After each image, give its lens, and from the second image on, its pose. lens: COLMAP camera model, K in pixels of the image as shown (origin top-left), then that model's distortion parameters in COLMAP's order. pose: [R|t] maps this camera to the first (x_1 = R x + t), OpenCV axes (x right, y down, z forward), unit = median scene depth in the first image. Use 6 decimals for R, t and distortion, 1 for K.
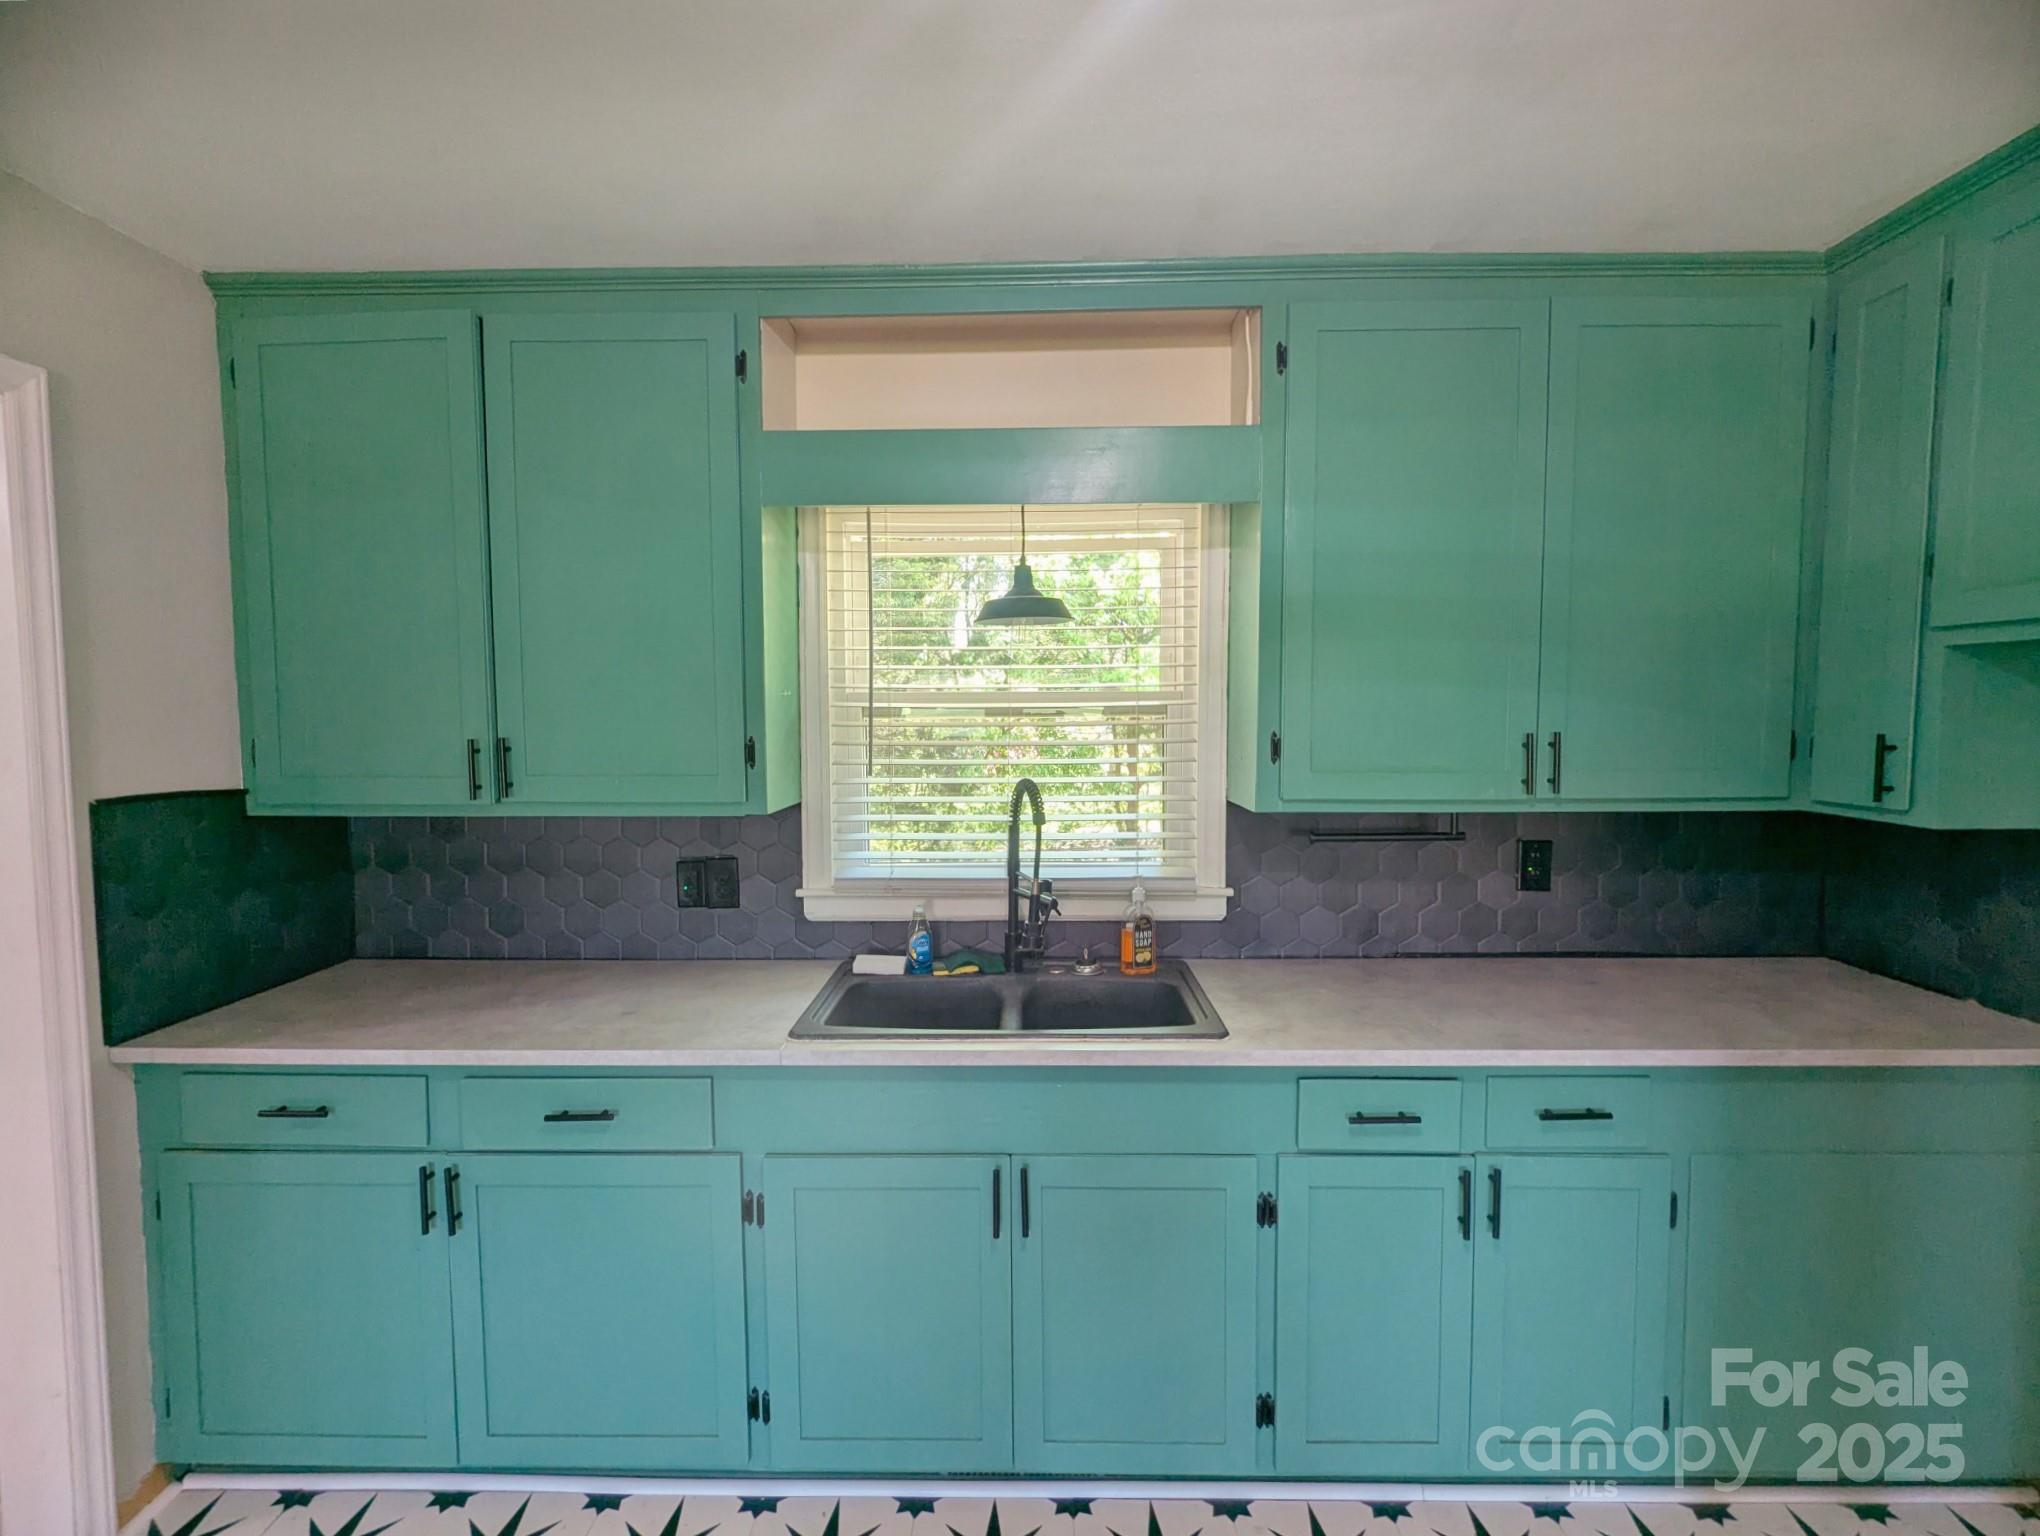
lens RADIAL K [[985.3, 0, 1020.0], [0, 985.3, 768.0], [0, 0, 1]] dist [0.002324, 0.000166]
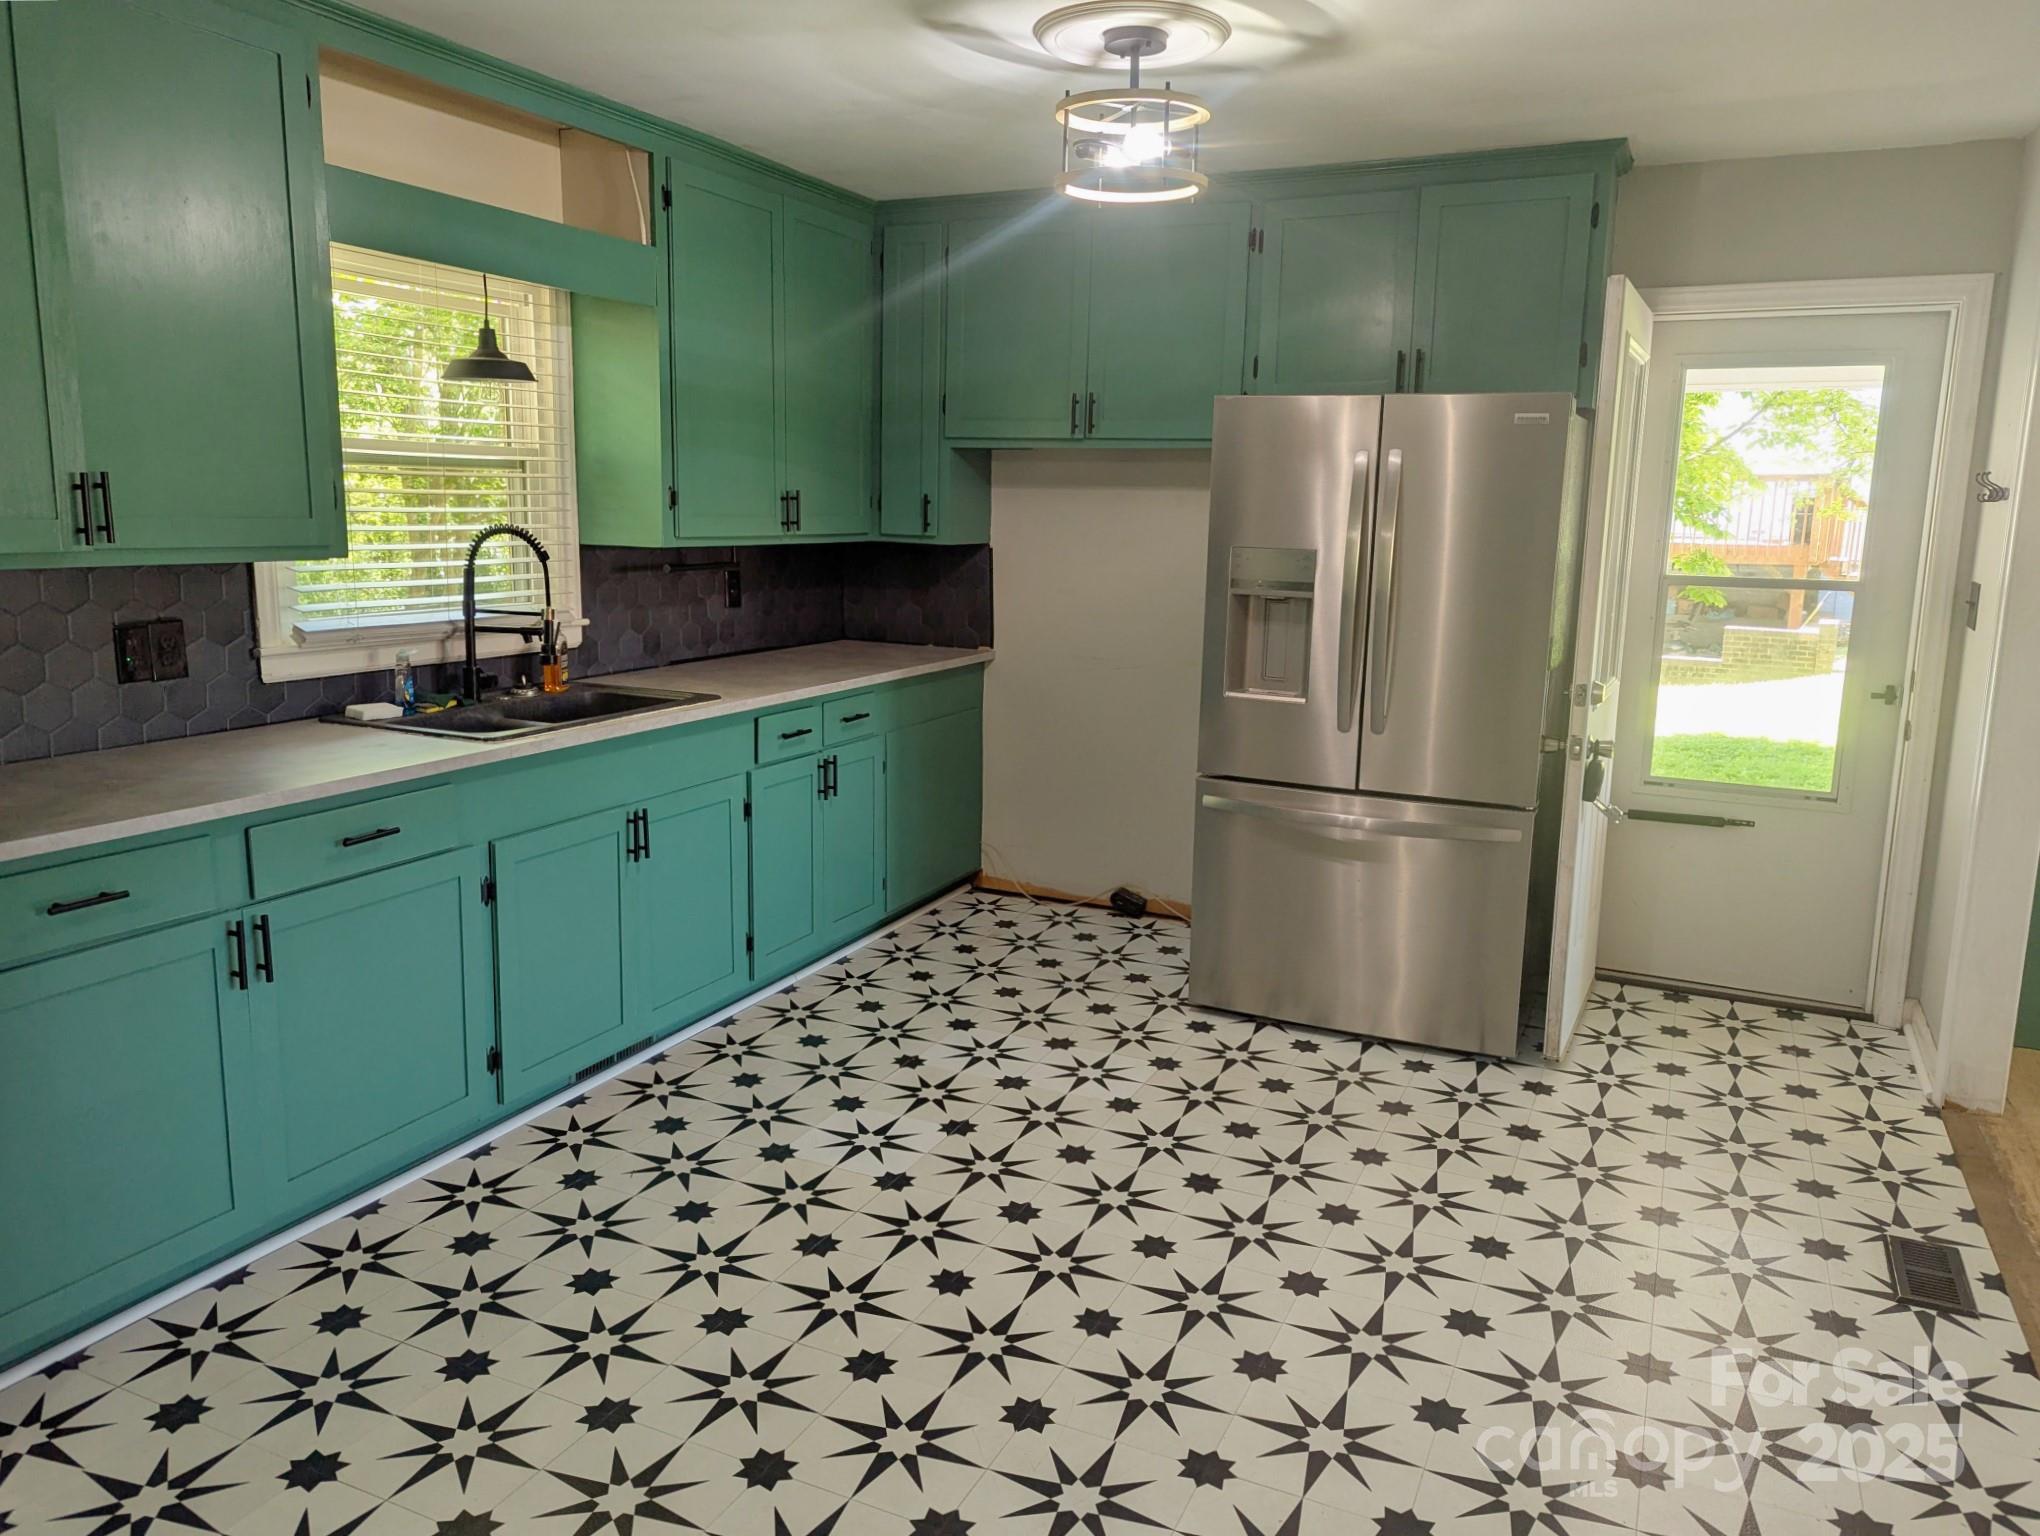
lens RADIAL K [[1476.1, 0, 1020.0], [0, 1476.1, 768.0], [0, 0, 1]] dist [0.000621, 0.000432]
pose [[0.393756, -0.147186, 0.907354, -1.327922], [0.028780, 0.988587, 0.147874, 0.054838], [-0.918764, -0.032112, 0.393499, -0.217329]]
